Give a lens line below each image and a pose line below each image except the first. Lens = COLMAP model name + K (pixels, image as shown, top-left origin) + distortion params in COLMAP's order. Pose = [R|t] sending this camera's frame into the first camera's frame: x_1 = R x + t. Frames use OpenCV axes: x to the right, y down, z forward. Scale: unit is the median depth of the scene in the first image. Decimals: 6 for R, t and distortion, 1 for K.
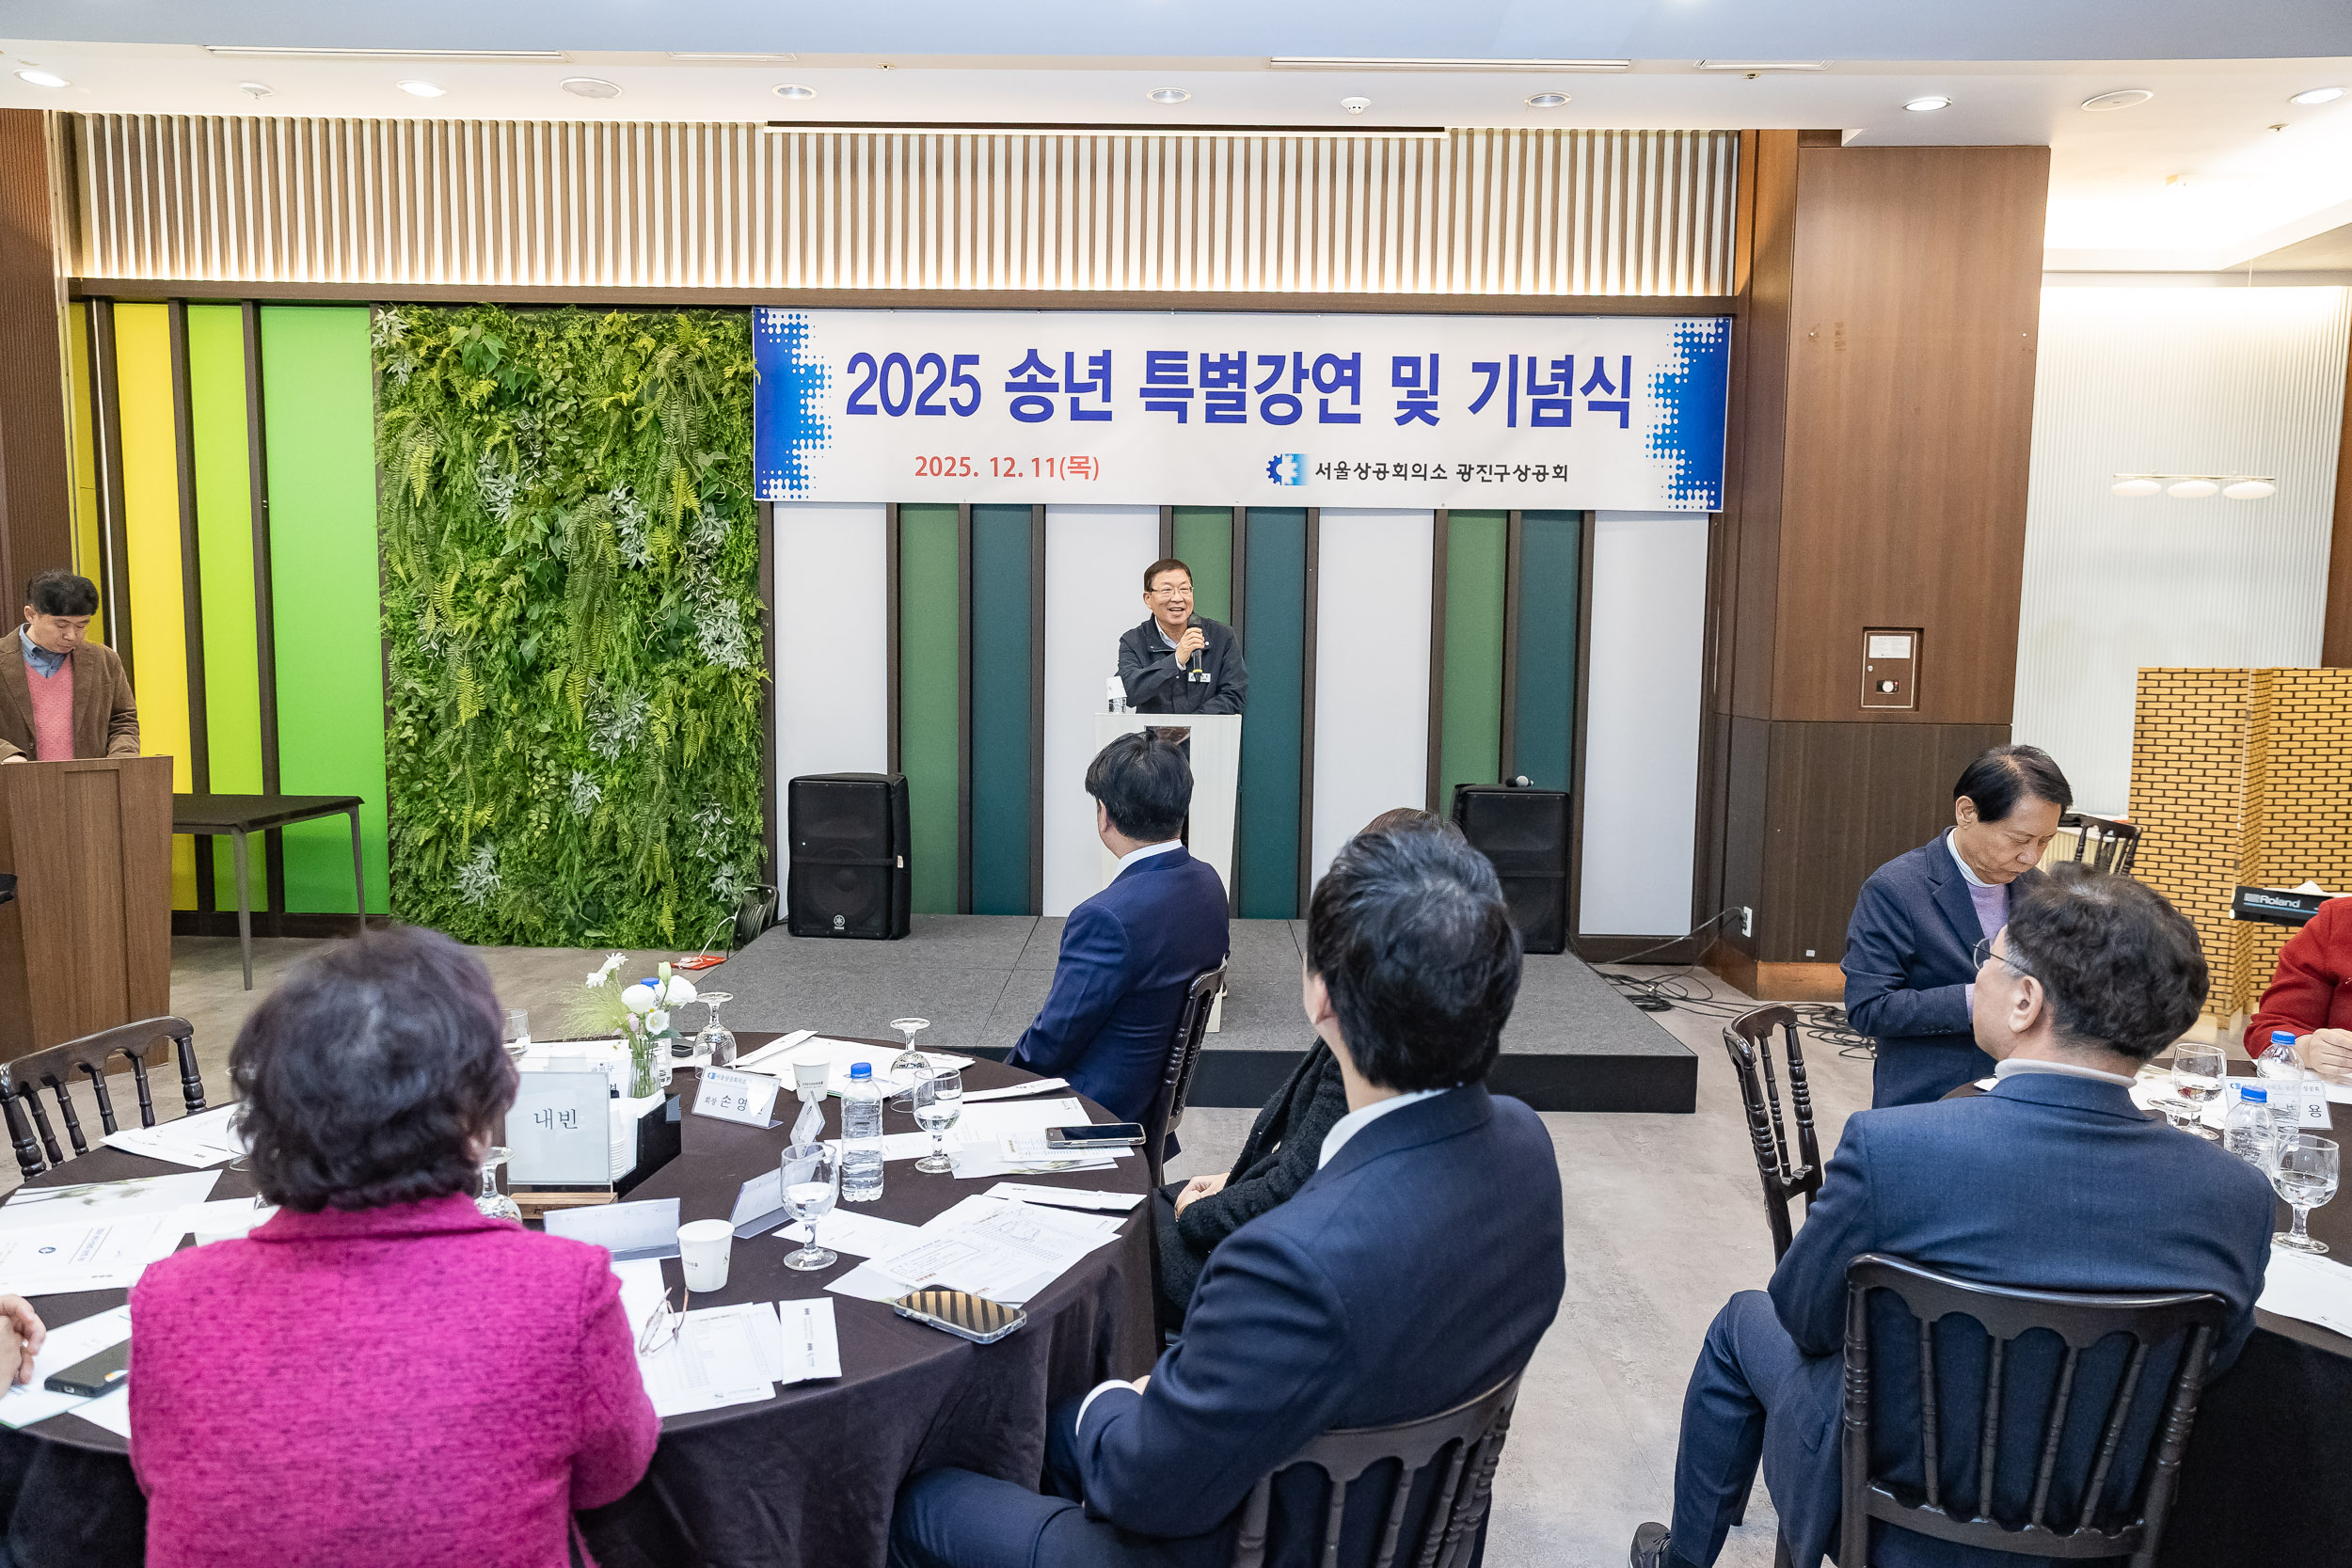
lens RADIAL K [[1566.2, 0, 1176.0], [0, 1566.2, 784.0], [0, 0, 1]] dist [-0.026215, 0.043305]
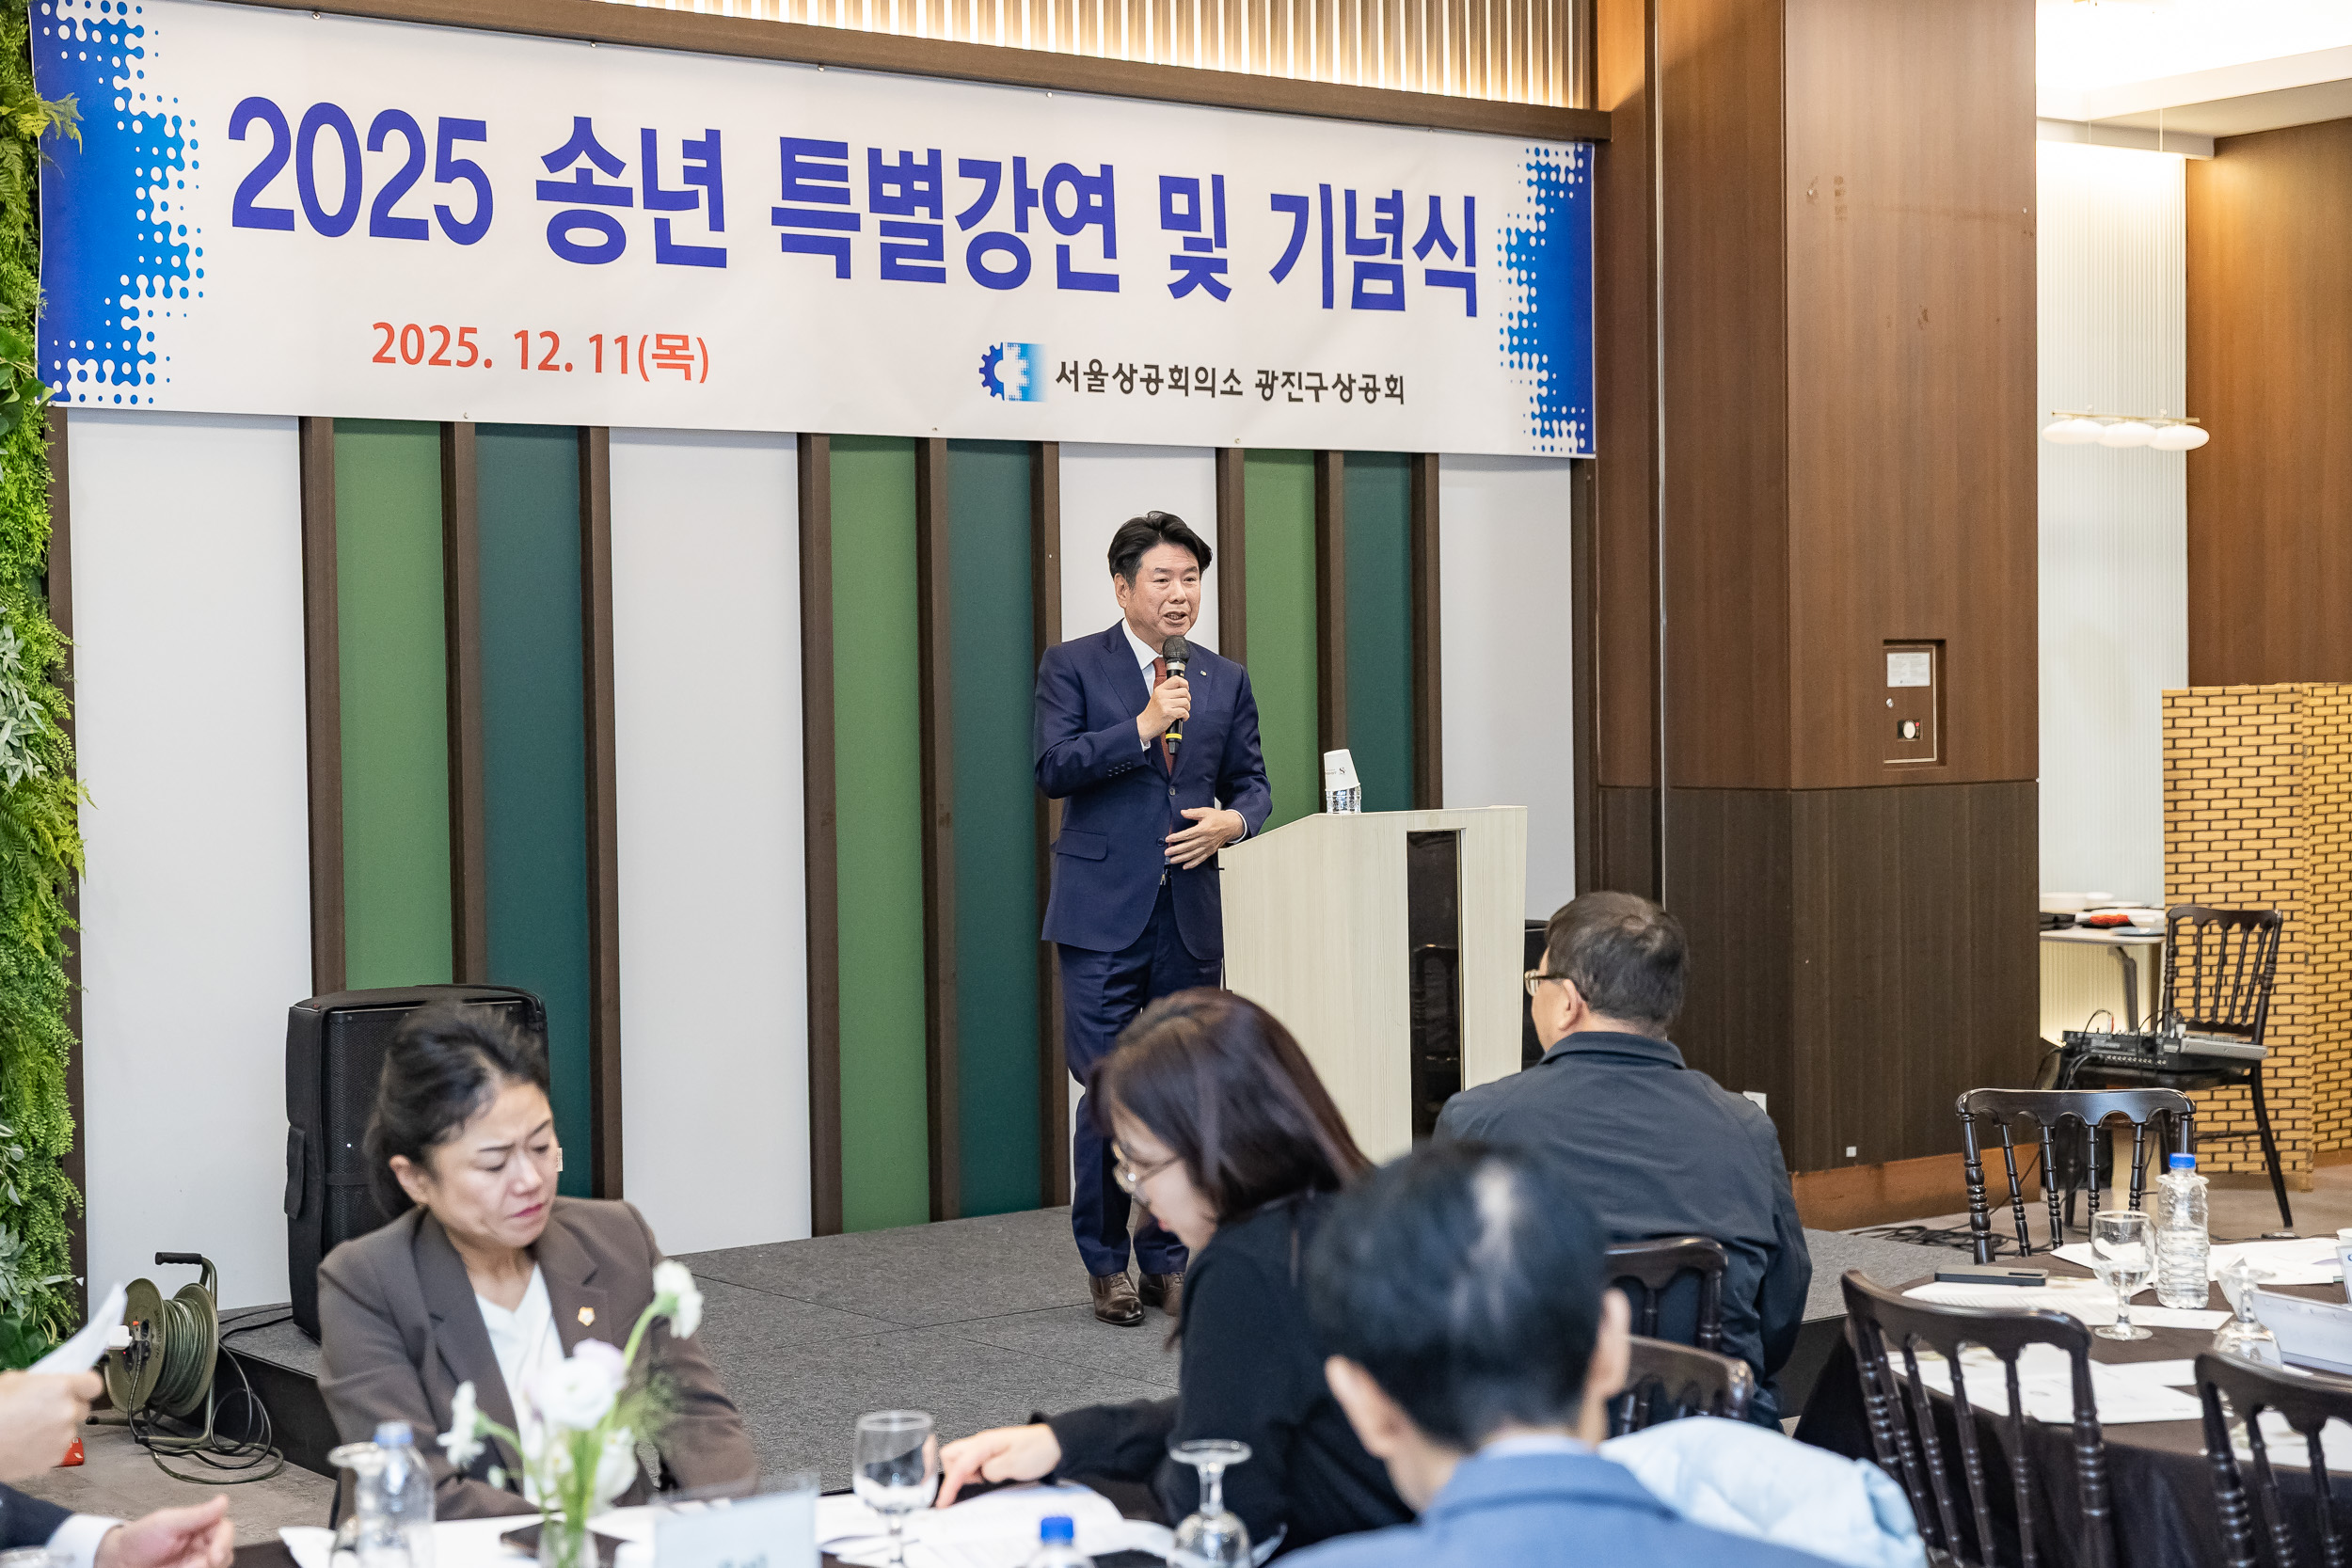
lens RADIAL K [[3729.8, 0, 1174.9], [0, 3729.8, 810.6], [0, 0, 1]] dist [0.059384, 0.047689]
pose [[0.783617, -0.047013, 0.619463, -0.693452], [0.082114, 0.996222, -0.028267, -0.008759], [-0.615794, 0.073017, 0.784517, -0.036048]]
